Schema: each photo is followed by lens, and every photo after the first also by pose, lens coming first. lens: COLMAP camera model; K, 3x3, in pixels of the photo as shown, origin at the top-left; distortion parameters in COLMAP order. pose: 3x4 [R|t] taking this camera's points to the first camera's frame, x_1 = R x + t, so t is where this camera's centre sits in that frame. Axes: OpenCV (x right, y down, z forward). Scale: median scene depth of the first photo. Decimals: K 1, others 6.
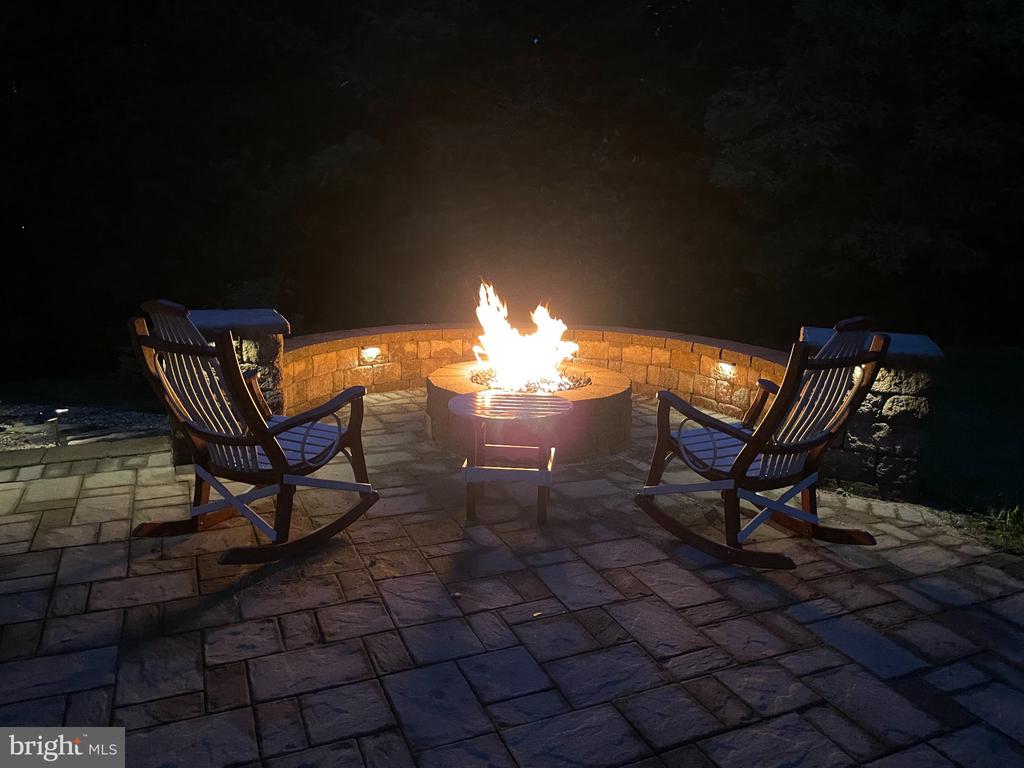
lens RADIAL K [[789.2, 0, 513.5], [0, 789.2, 386.7], [0, 0, 1]] dist [0.056129, -0.002502]
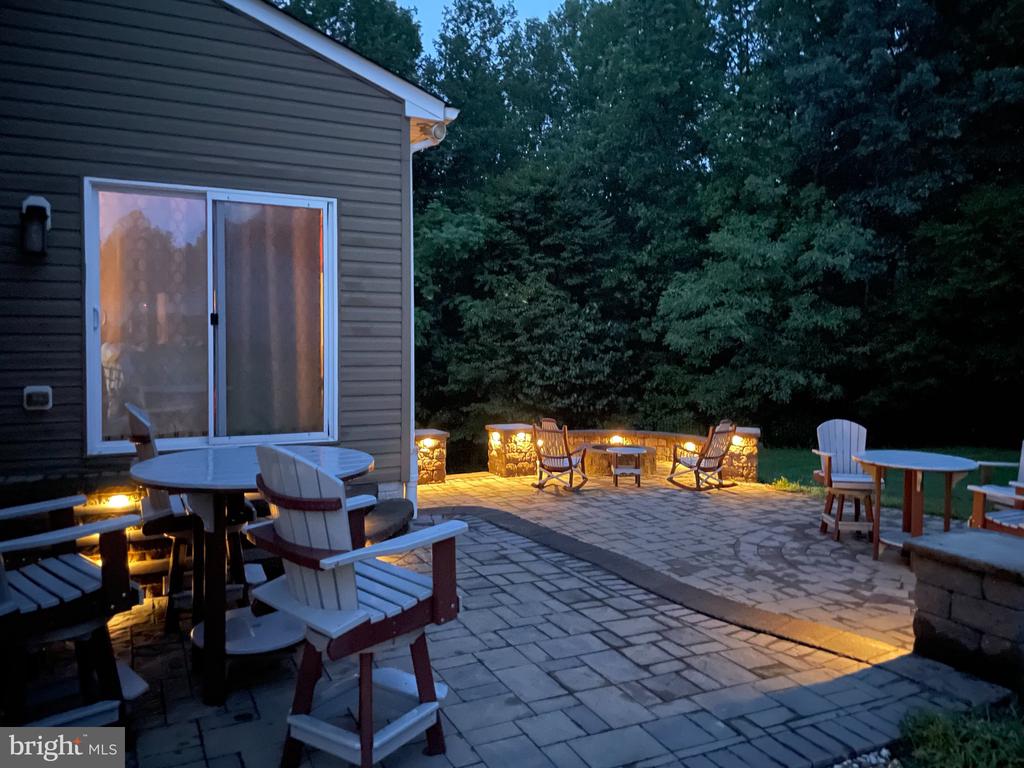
lens RADIAL K [[789.1, 0, 508.6], [0, 789.1, 377.6], [0, 0, 1]] dist [0.077135, -0.090245]
pose [[0.998192, -0.016793, 0.057710, -0.589253], [0.026433, 0.984990, -0.170576, 0.238396], [-0.053979, 0.171793, 0.983653, -1.944282]]
